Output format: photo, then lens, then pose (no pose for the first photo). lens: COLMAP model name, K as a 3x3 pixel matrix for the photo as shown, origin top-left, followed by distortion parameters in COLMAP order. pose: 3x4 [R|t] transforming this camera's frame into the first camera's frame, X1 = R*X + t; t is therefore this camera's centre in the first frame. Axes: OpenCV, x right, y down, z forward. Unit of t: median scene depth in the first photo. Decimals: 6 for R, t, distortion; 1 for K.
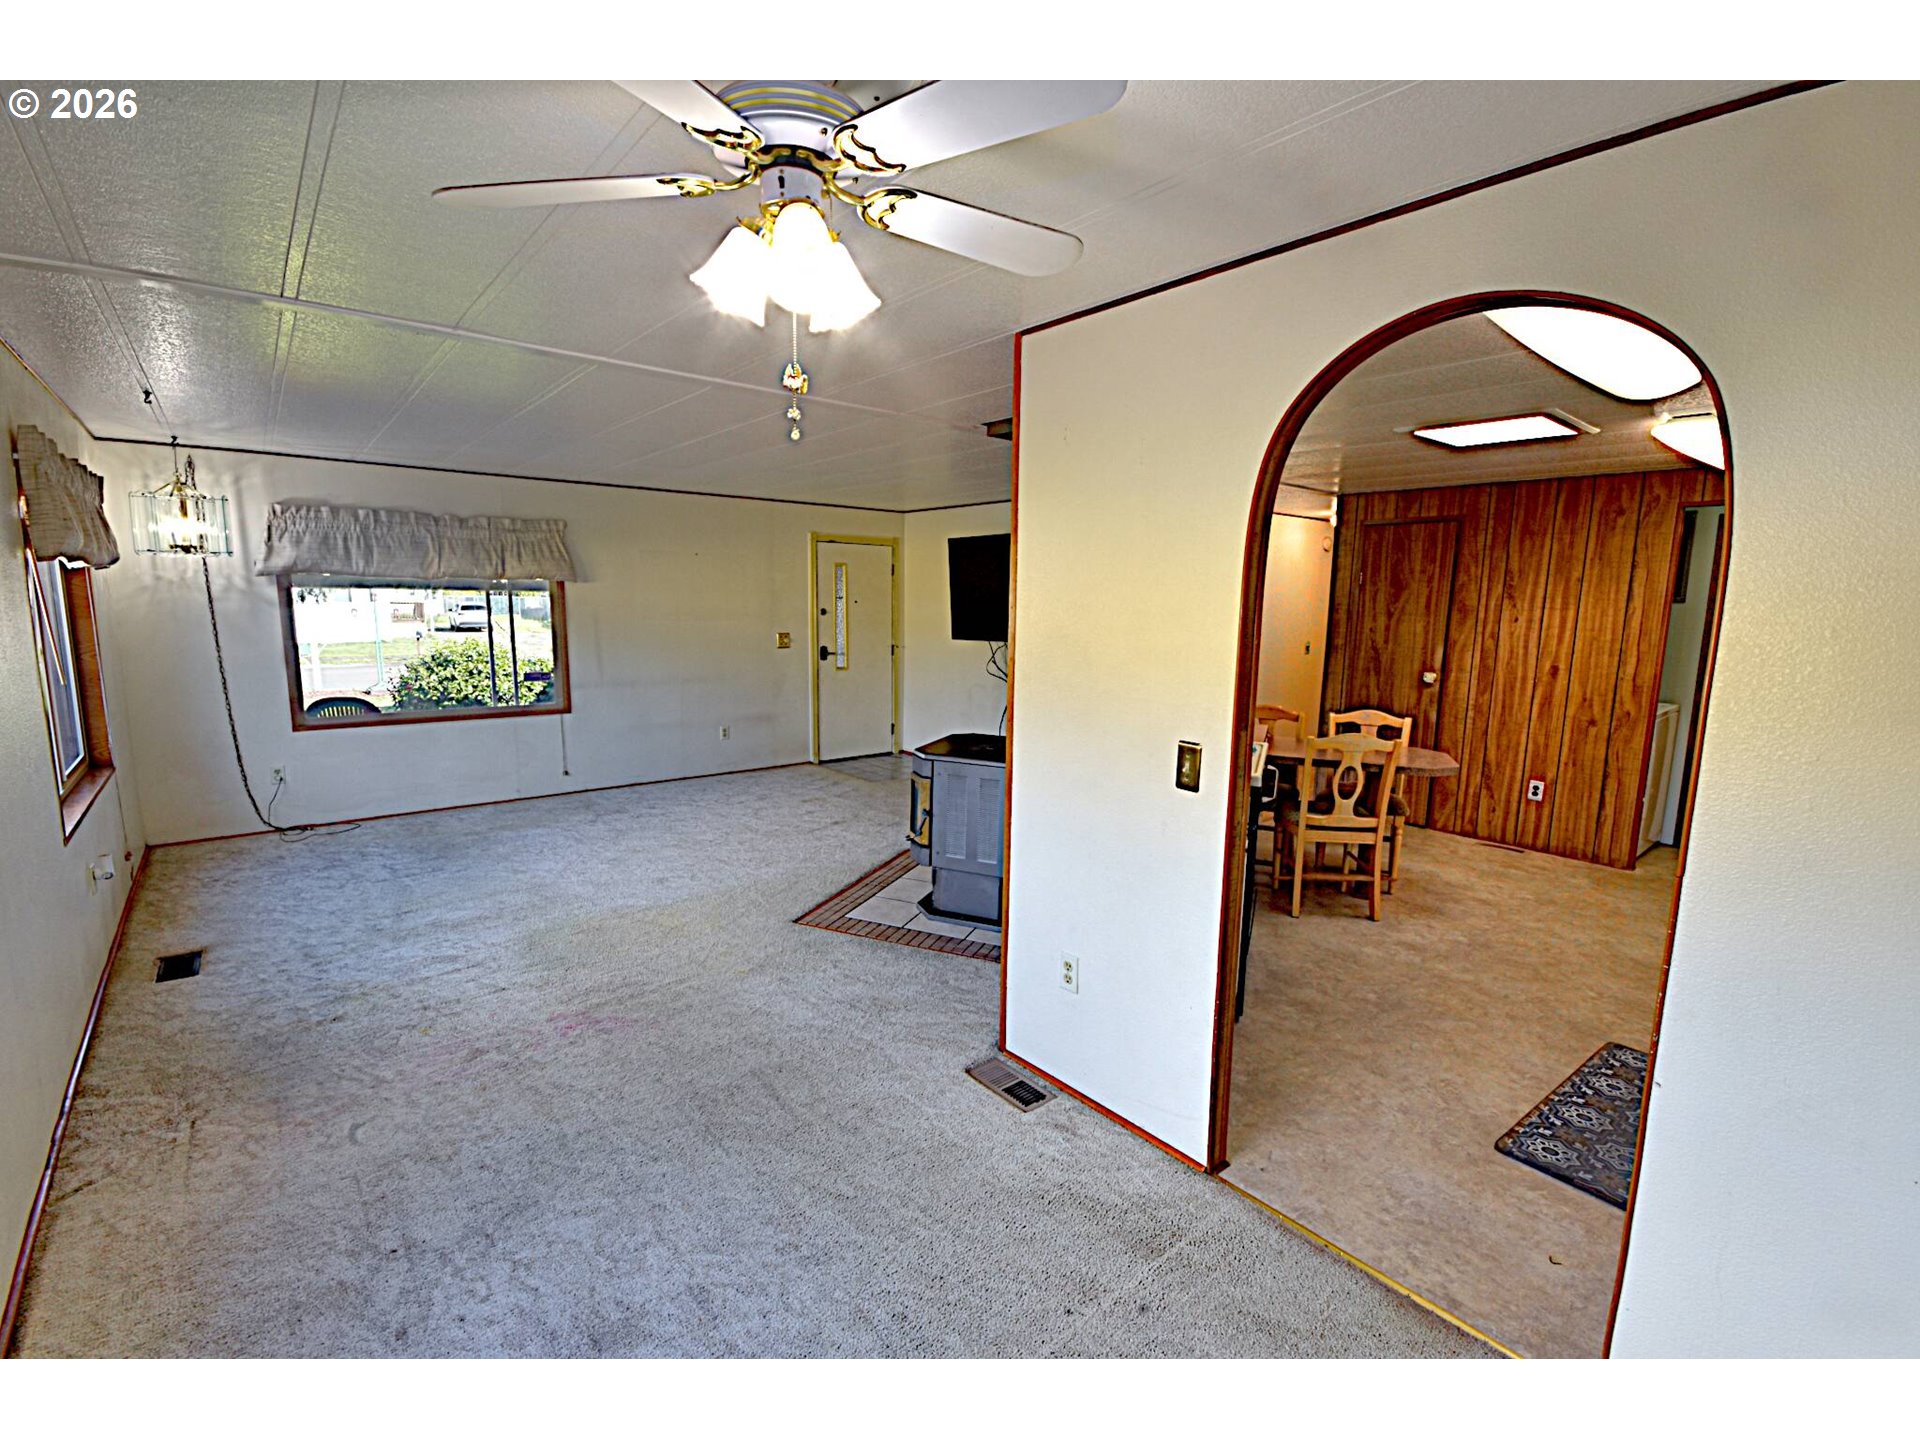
lens RADIAL K [[843.2, 0, 964.5], [0, 843.2, 725.7], [0, 0, 1]] dist [-0.005061, -0.000615]
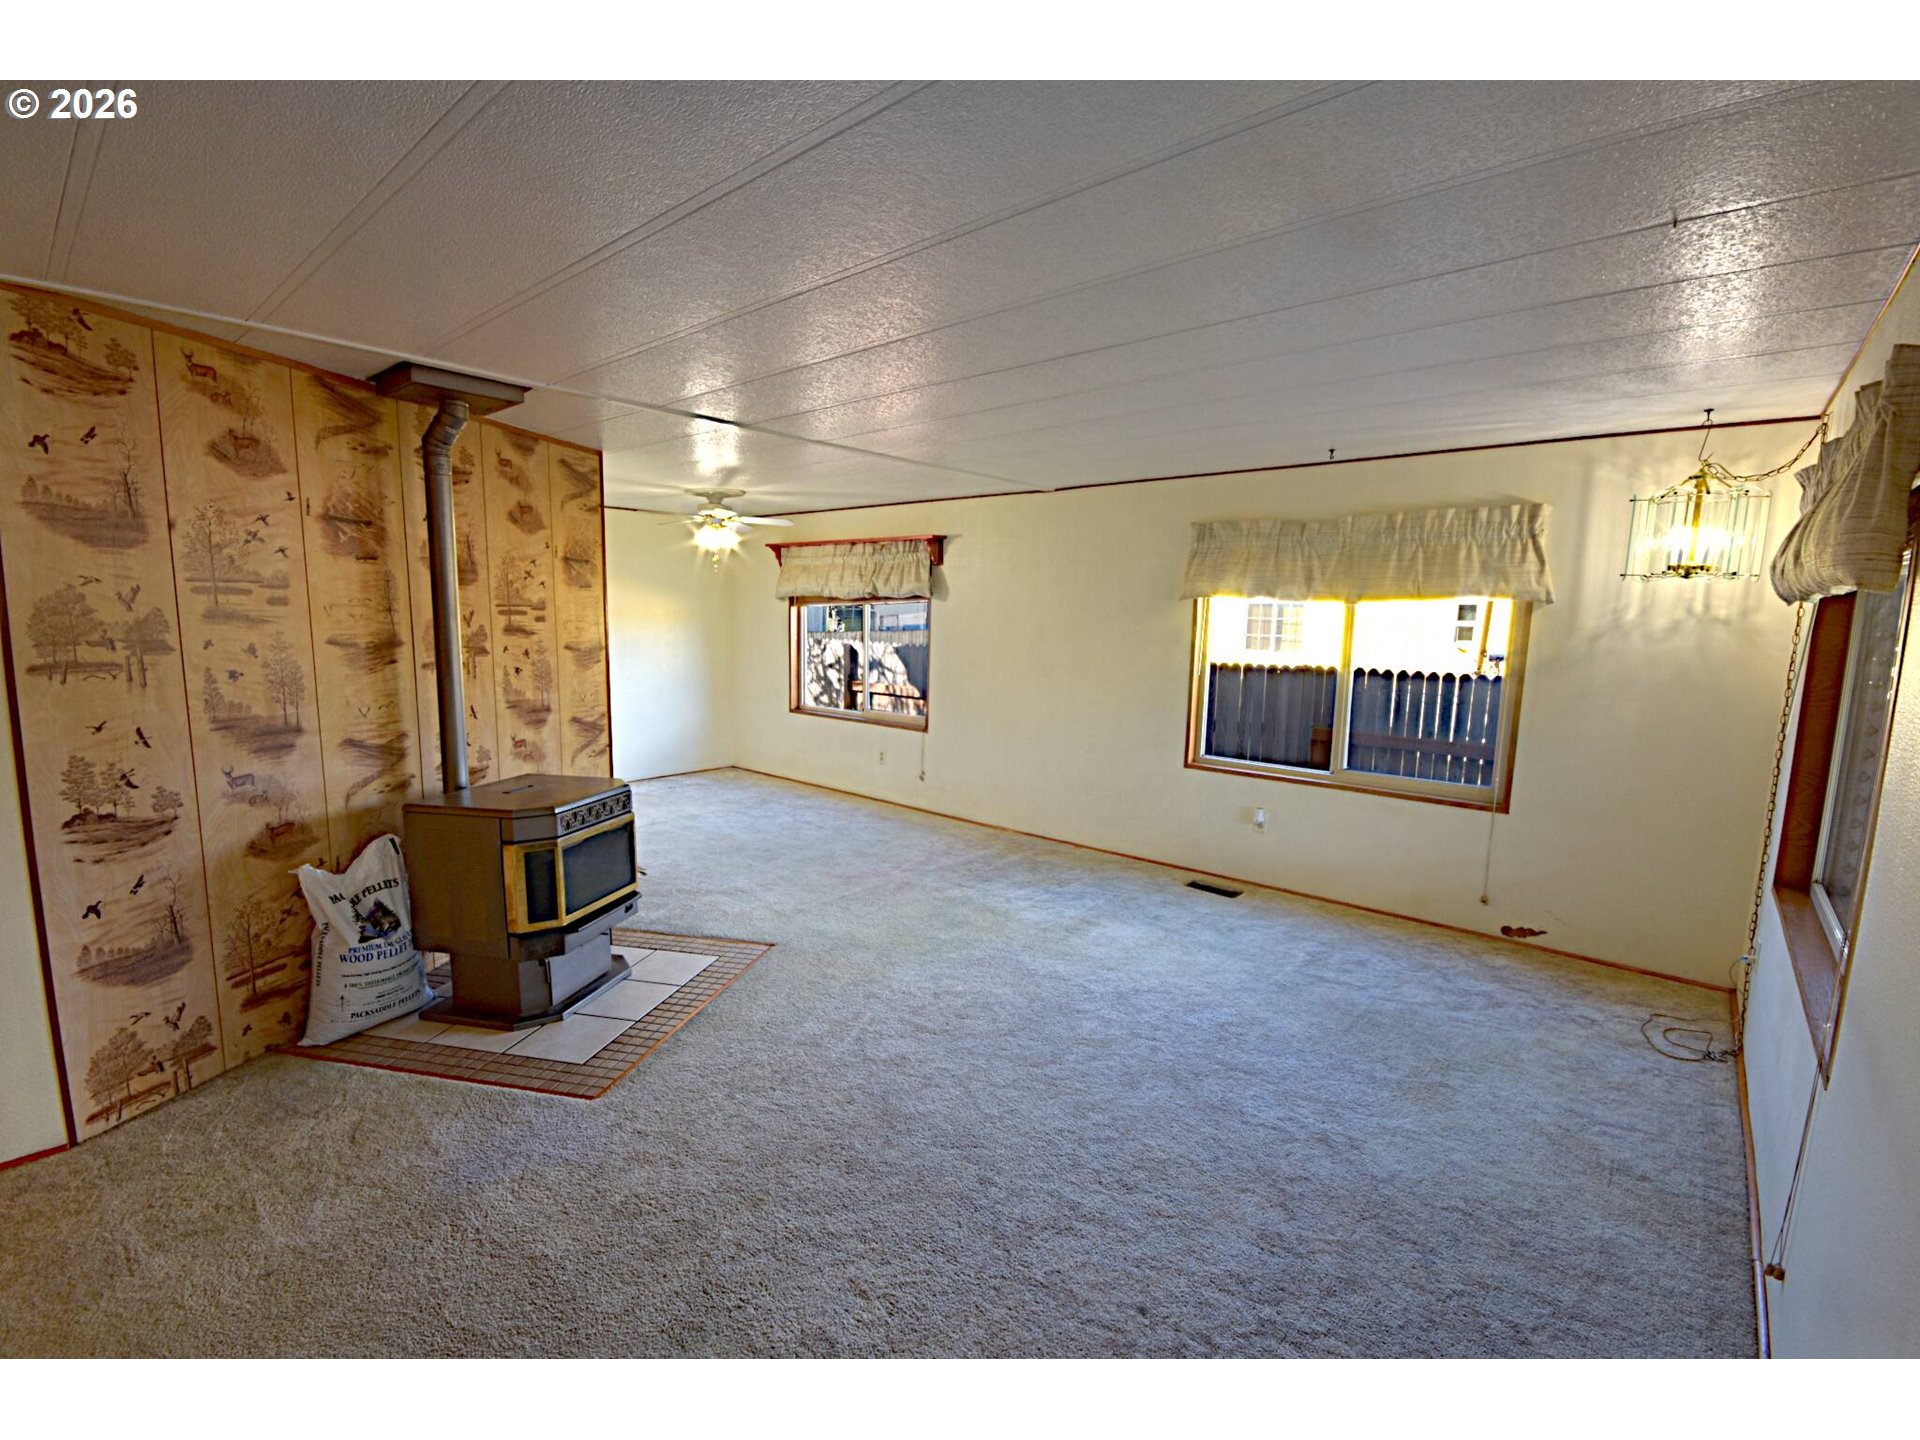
lens RADIAL K [[843.2, 0, 959.0], [0, 843.2, 719.6], [0, 0, 1]] dist [-0.005061, -0.000615]
pose [[-0.985862, -0.009925, -0.167263, -0.254128], [-0.057309, 0.958014, 0.280935, -0.290950], [0.157452, 0.286549, -0.945039, 1.854110]]
